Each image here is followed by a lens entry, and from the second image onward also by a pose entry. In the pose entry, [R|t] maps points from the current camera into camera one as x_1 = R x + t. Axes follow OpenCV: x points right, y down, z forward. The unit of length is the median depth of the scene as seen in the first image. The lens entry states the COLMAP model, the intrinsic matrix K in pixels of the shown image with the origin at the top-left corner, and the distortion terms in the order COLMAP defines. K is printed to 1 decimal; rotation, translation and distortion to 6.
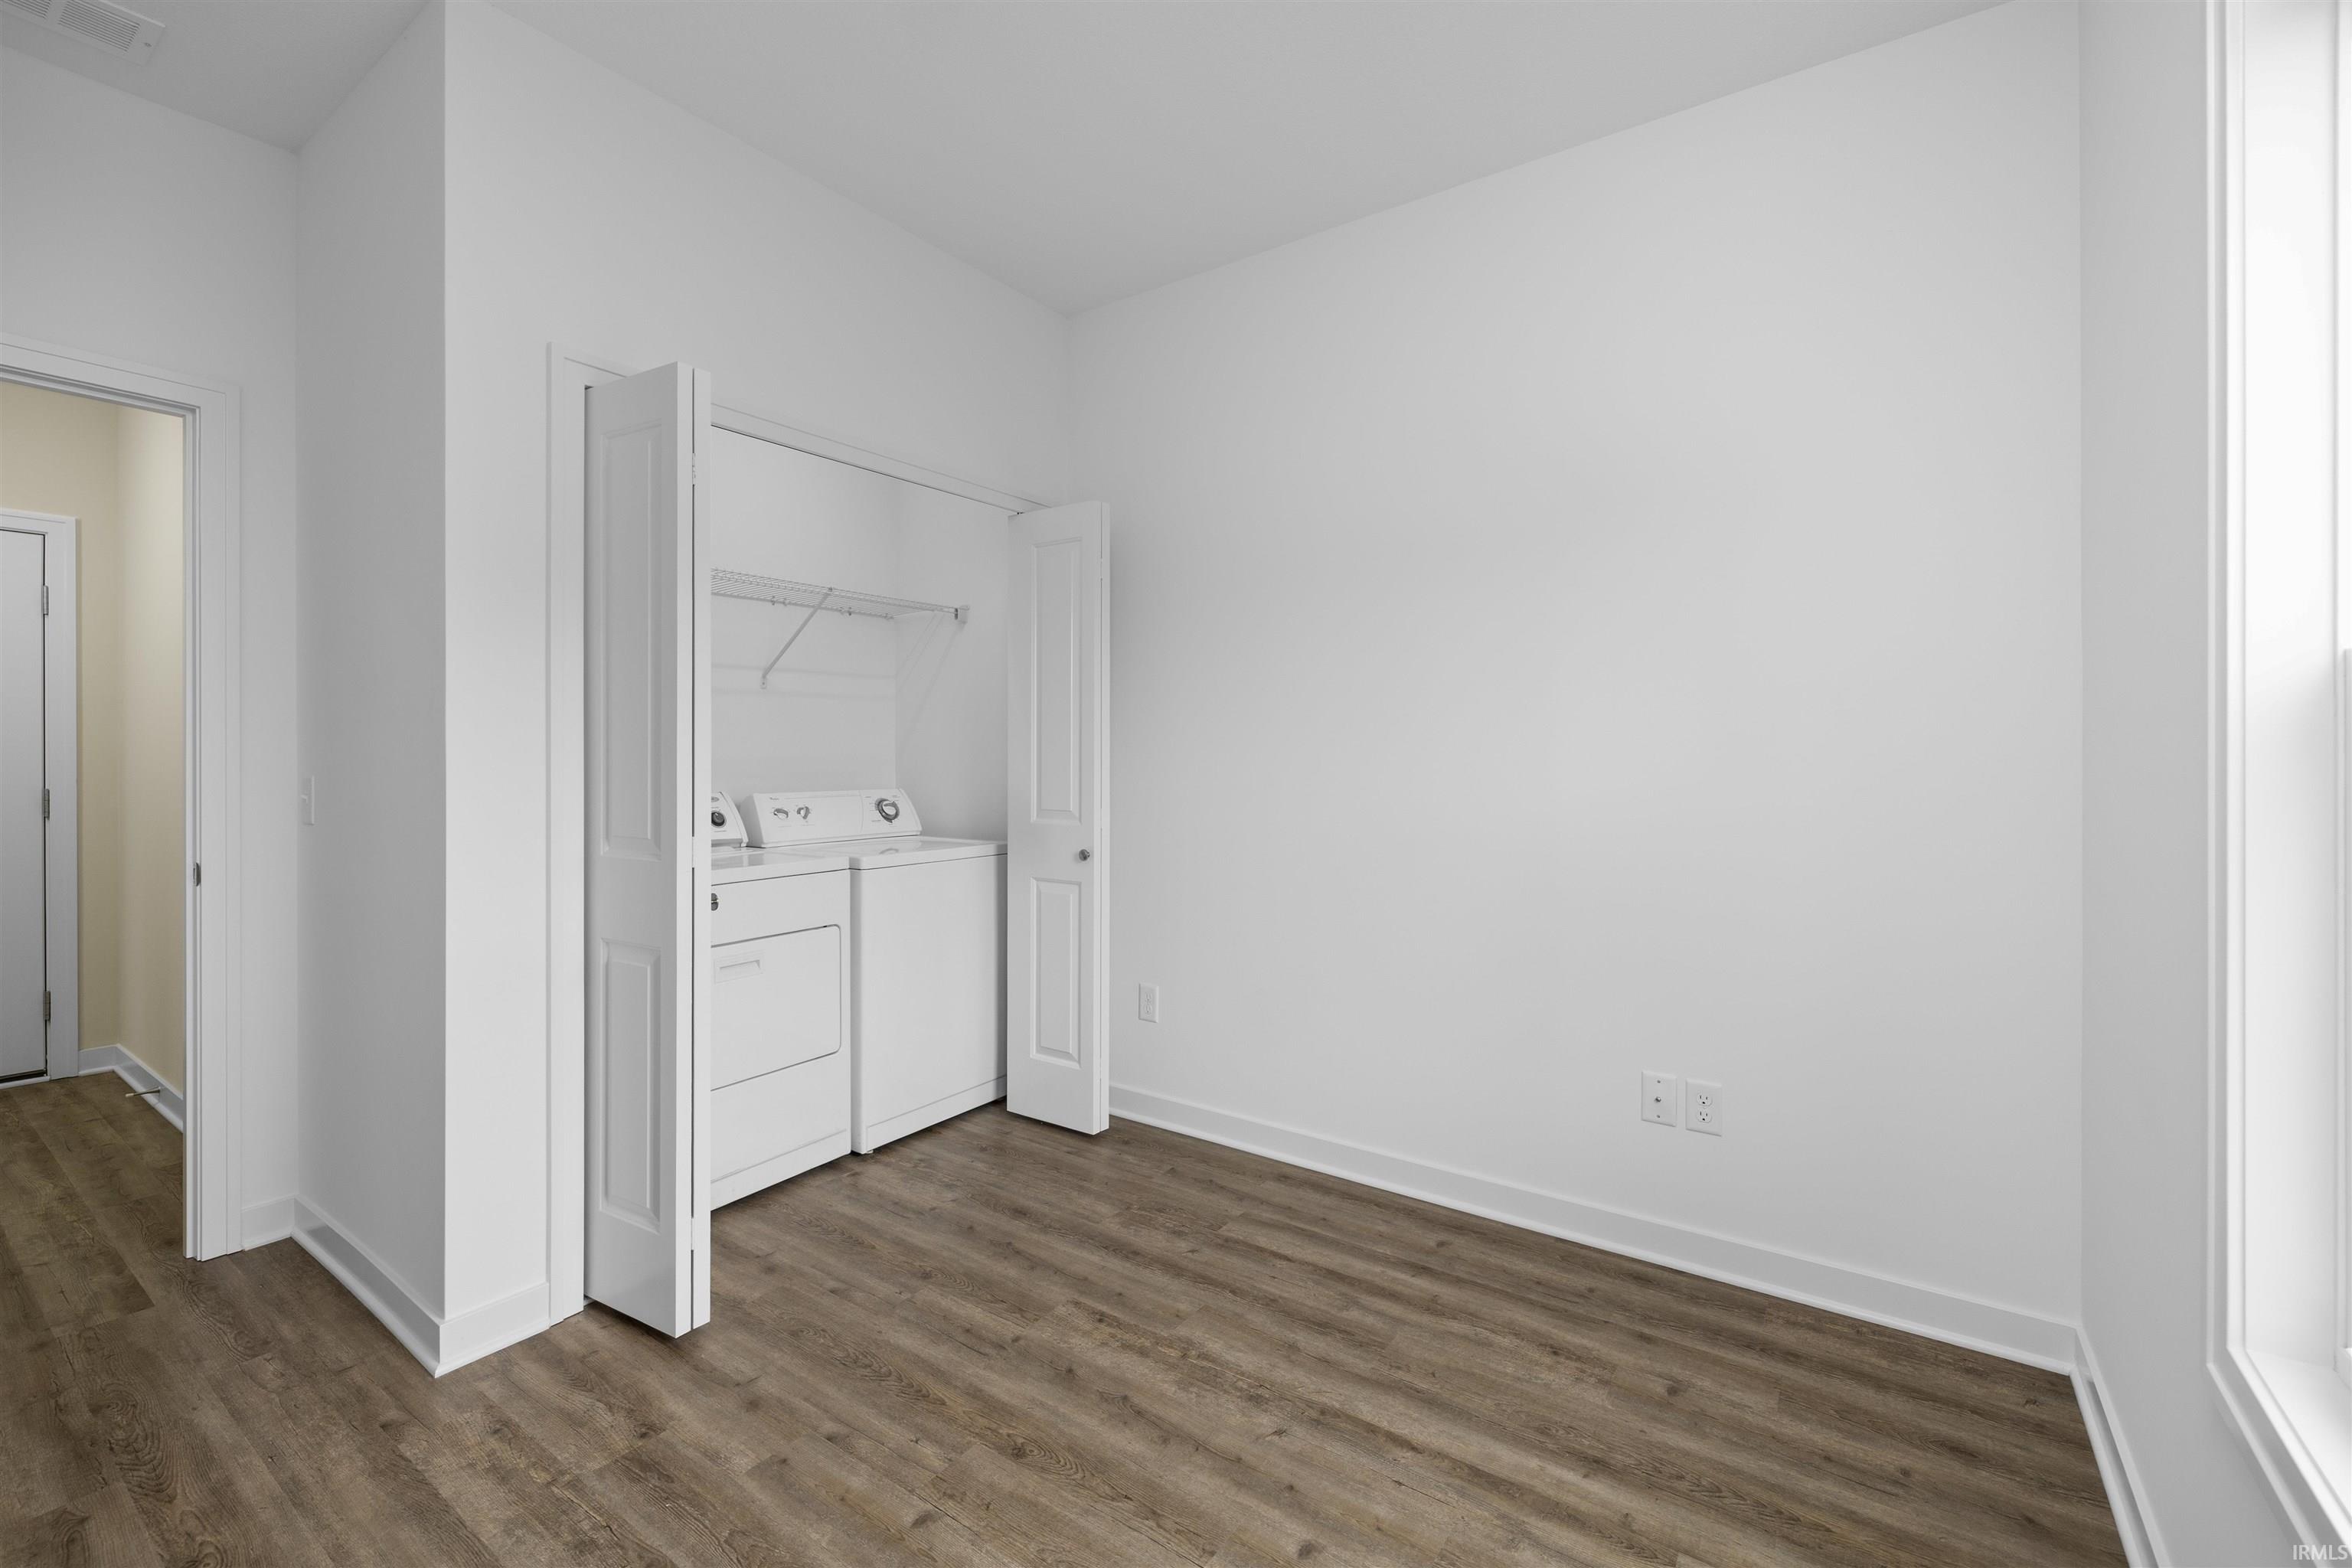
lens RADIAL K [[1000.6, 0, 1166.1], [0, 1000.6, 775.4], [0, 0, 1]] dist [0.001954, 0.000497]
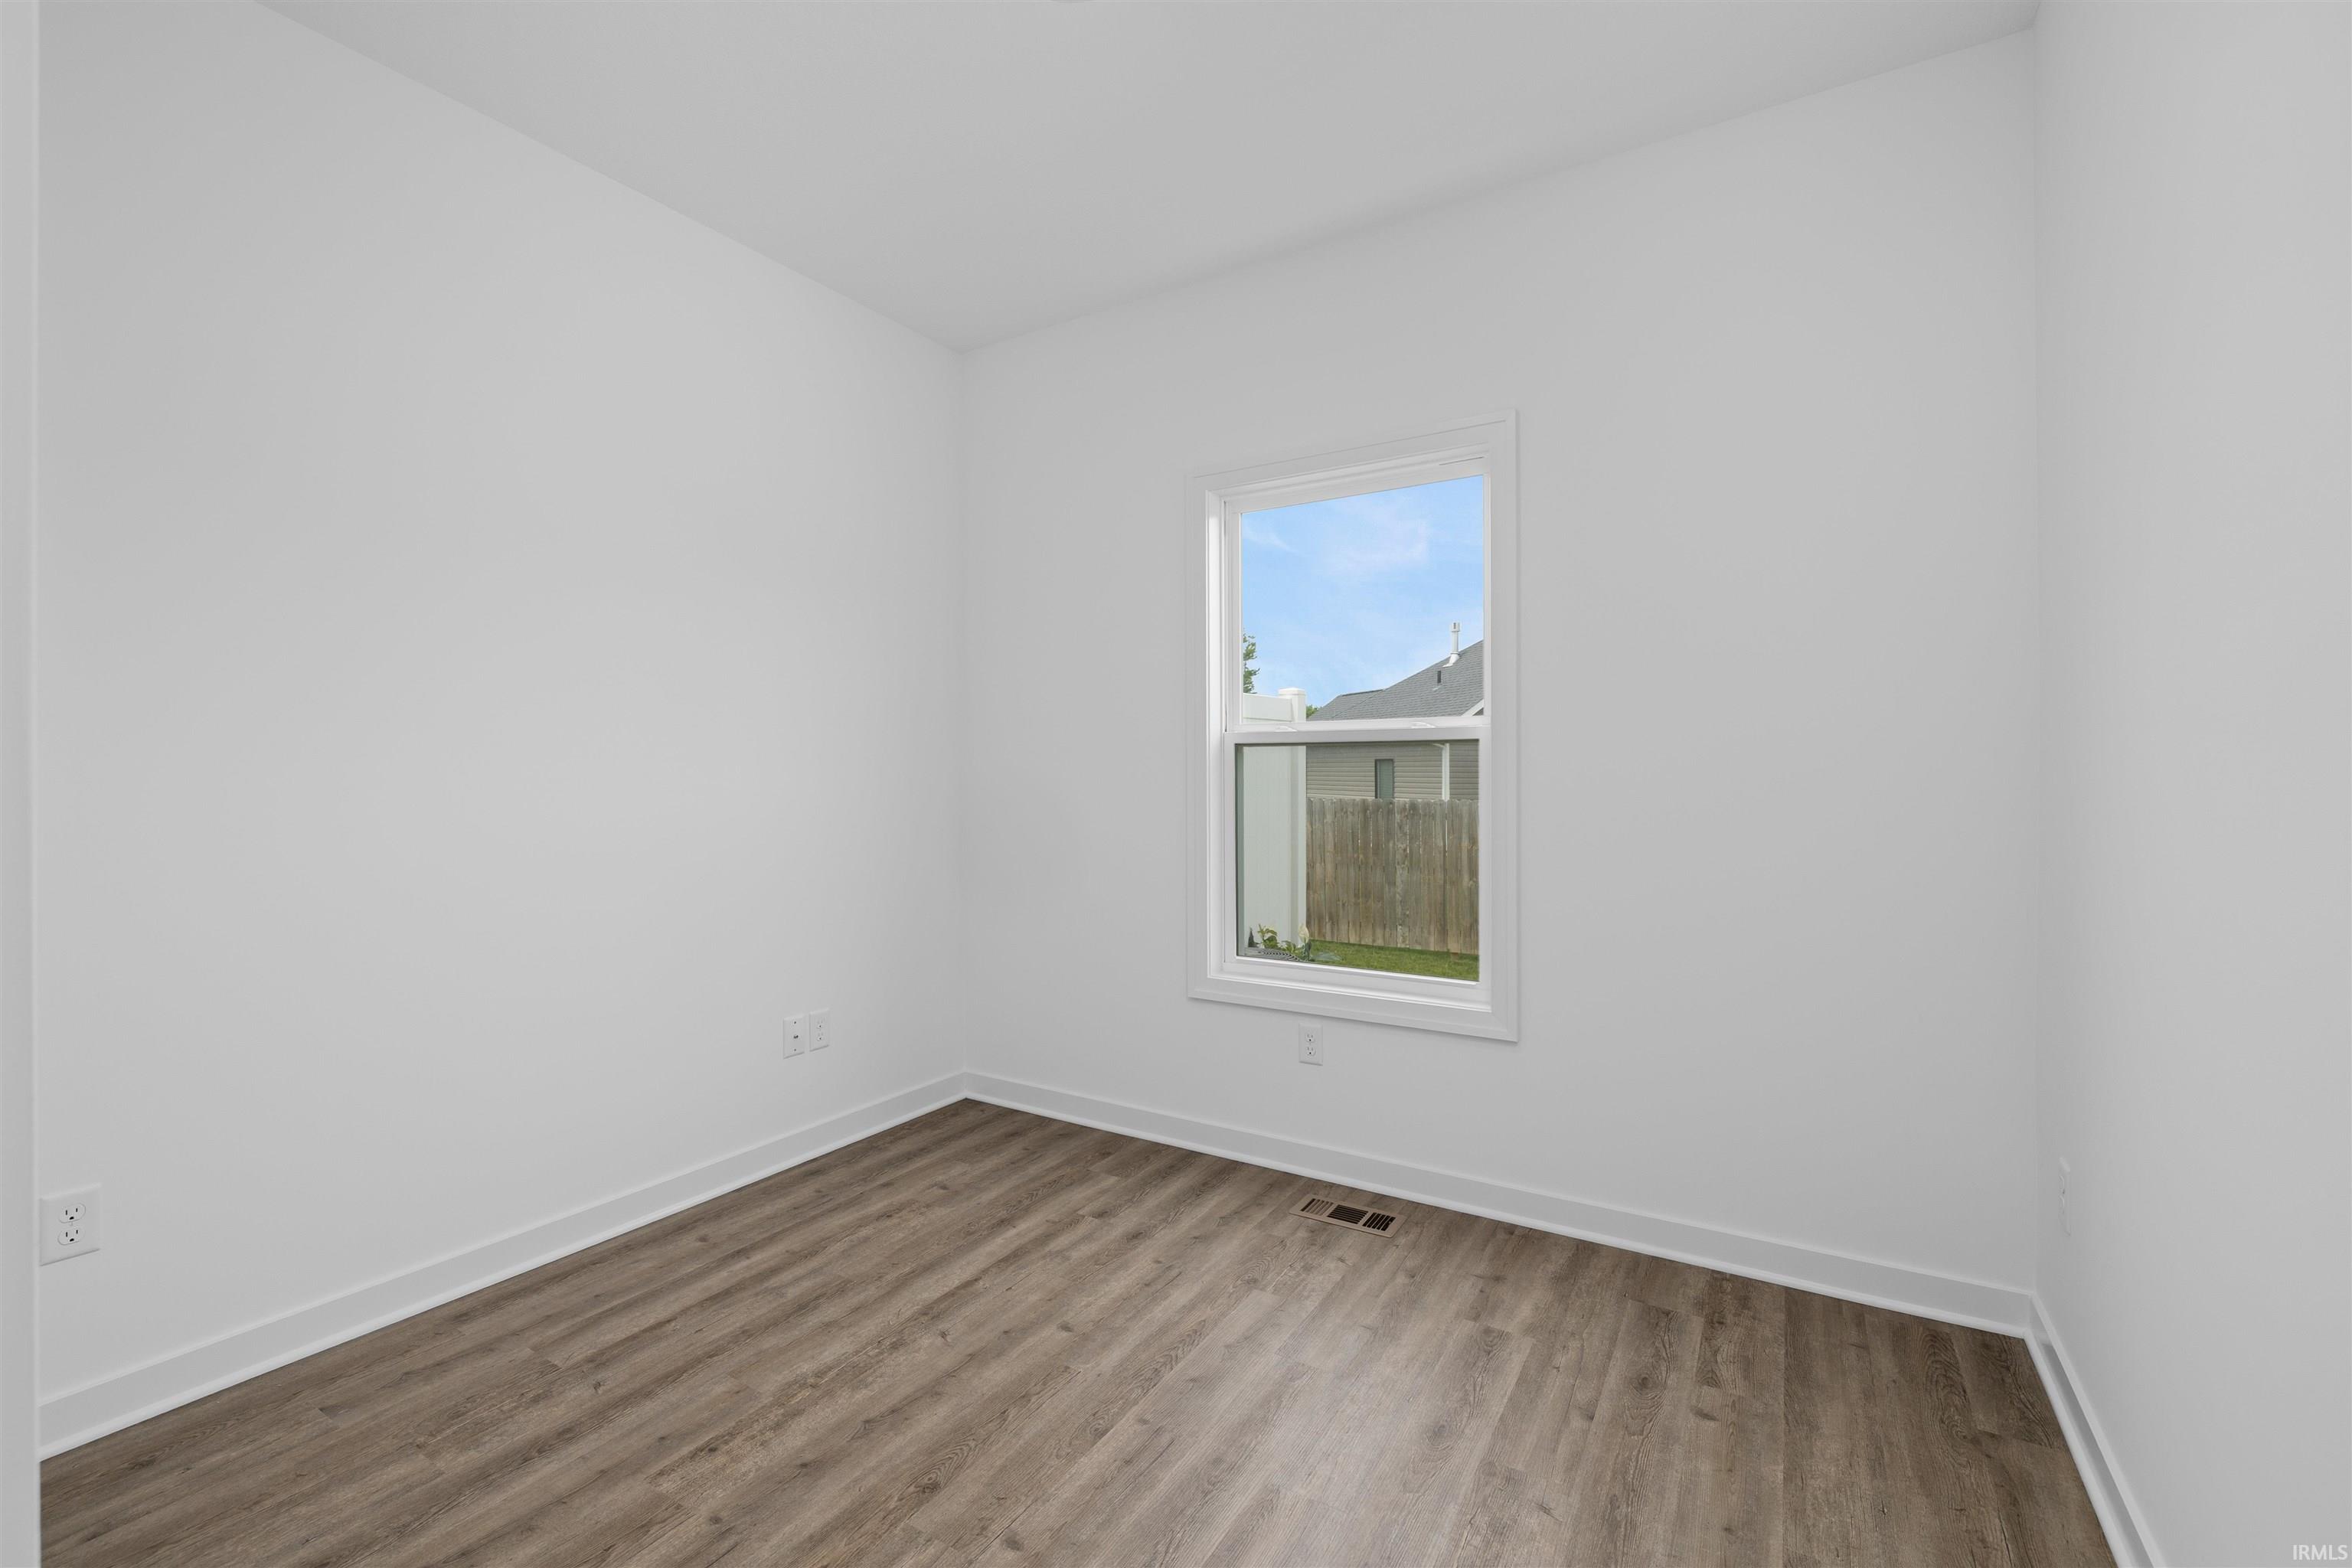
lens RADIAL K [[1000.6, 0, 1166.1], [0, 1000.6, 775.4], [0, 0, 1]] dist [0.001954, 0.000497]
pose [[-0.065122, -0.005483, 0.997862, -0.936320], [0.018105, 0.999814, 0.006676, -0.015789], [-0.997713, 0.018501, -0.065011, 0.680031]]
